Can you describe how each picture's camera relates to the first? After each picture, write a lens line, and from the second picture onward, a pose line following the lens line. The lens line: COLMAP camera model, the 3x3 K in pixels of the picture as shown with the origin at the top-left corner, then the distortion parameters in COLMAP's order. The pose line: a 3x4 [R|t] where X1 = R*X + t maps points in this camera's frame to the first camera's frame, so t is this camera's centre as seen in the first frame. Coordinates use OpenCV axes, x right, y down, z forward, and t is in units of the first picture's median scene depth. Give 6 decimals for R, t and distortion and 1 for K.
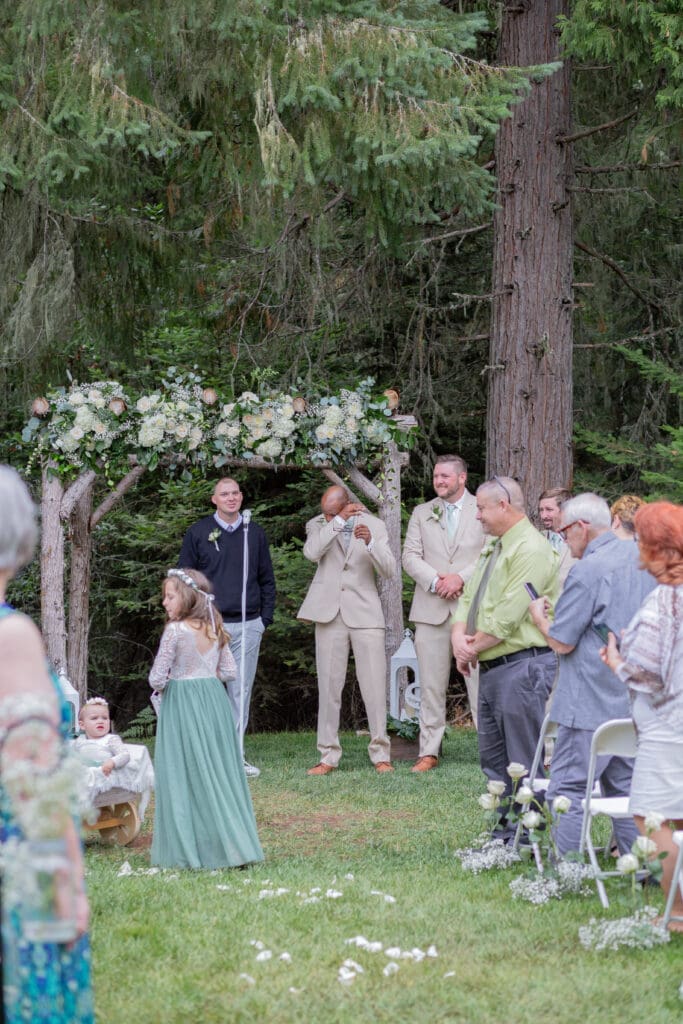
lens RADIAL K [[2448.4, 0, 340.1], [0, 2448.4, 510.6], [0, 0, 1]] dist [-0.085676, -1.120821]
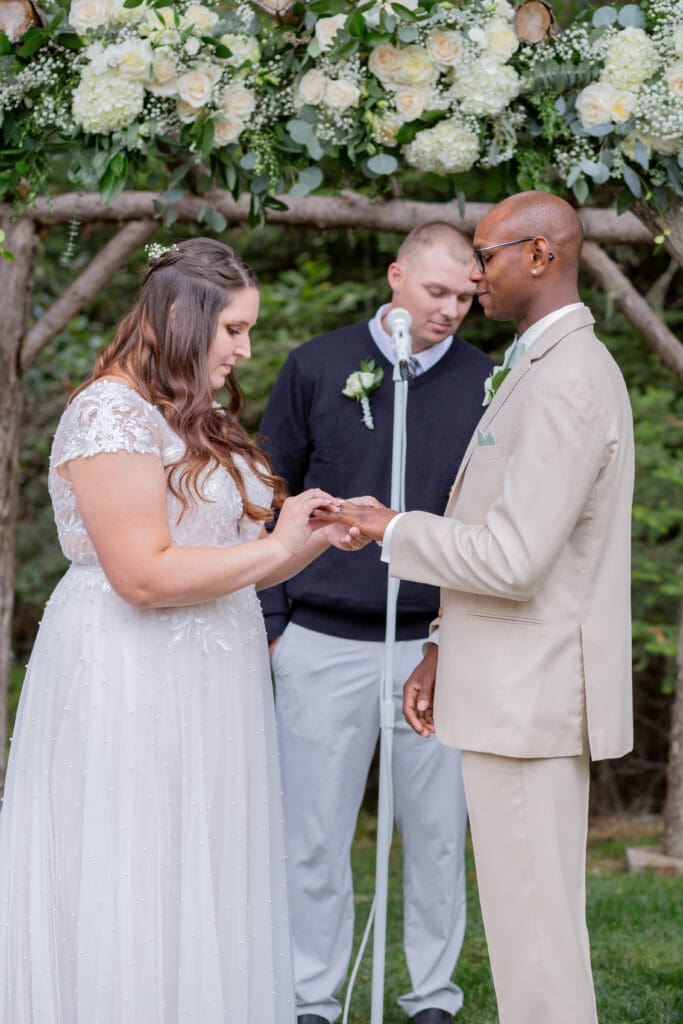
lens RADIAL K [[2442.4, 0, 326.6], [0, 2442.4, 510.5], [0, 0, 1]] dist [-0.090015, -0.570585]
pose [[0.996411, 0.033050, -0.077923, -0.016775], [-0.028319, 0.997732, 0.061060, 0.005708], [0.079765, -0.058634, 0.995088, 0.649725]]
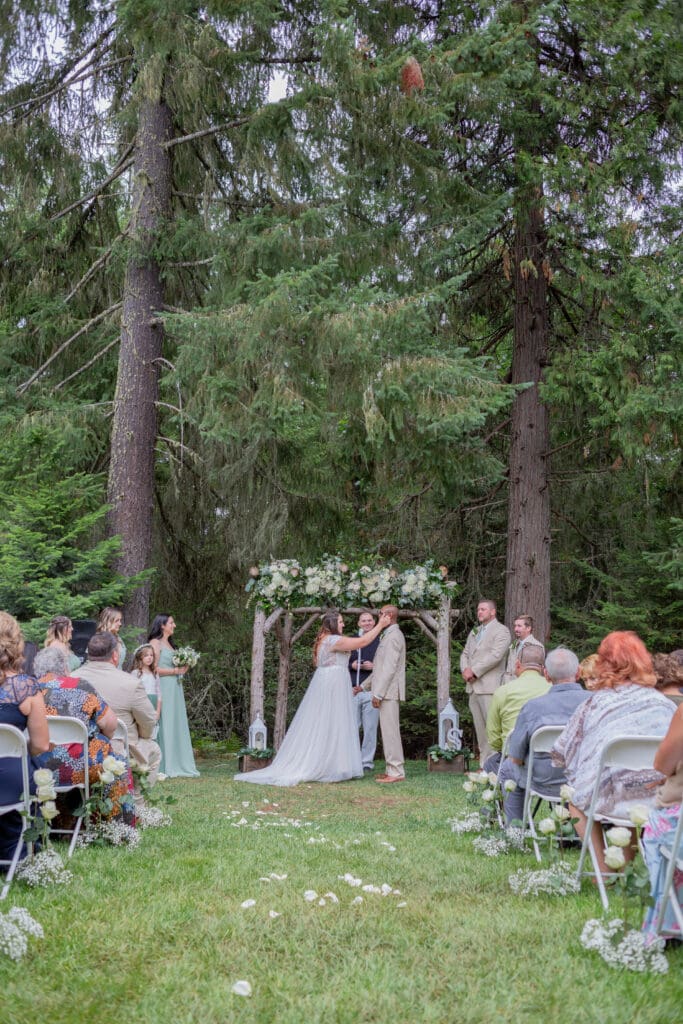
lens RADIAL K [[1020.7, 0, 339.8], [0, 1020.7, 515.7], [0, 0, 1]] dist [-0.092372, 0.116494]
pose [[0.991673, 0.007351, -0.128573, 0.042057], [-0.028381, 0.986299, -0.162506, 0.039697], [0.125617, 0.164802, 0.978295, 0.237615]]
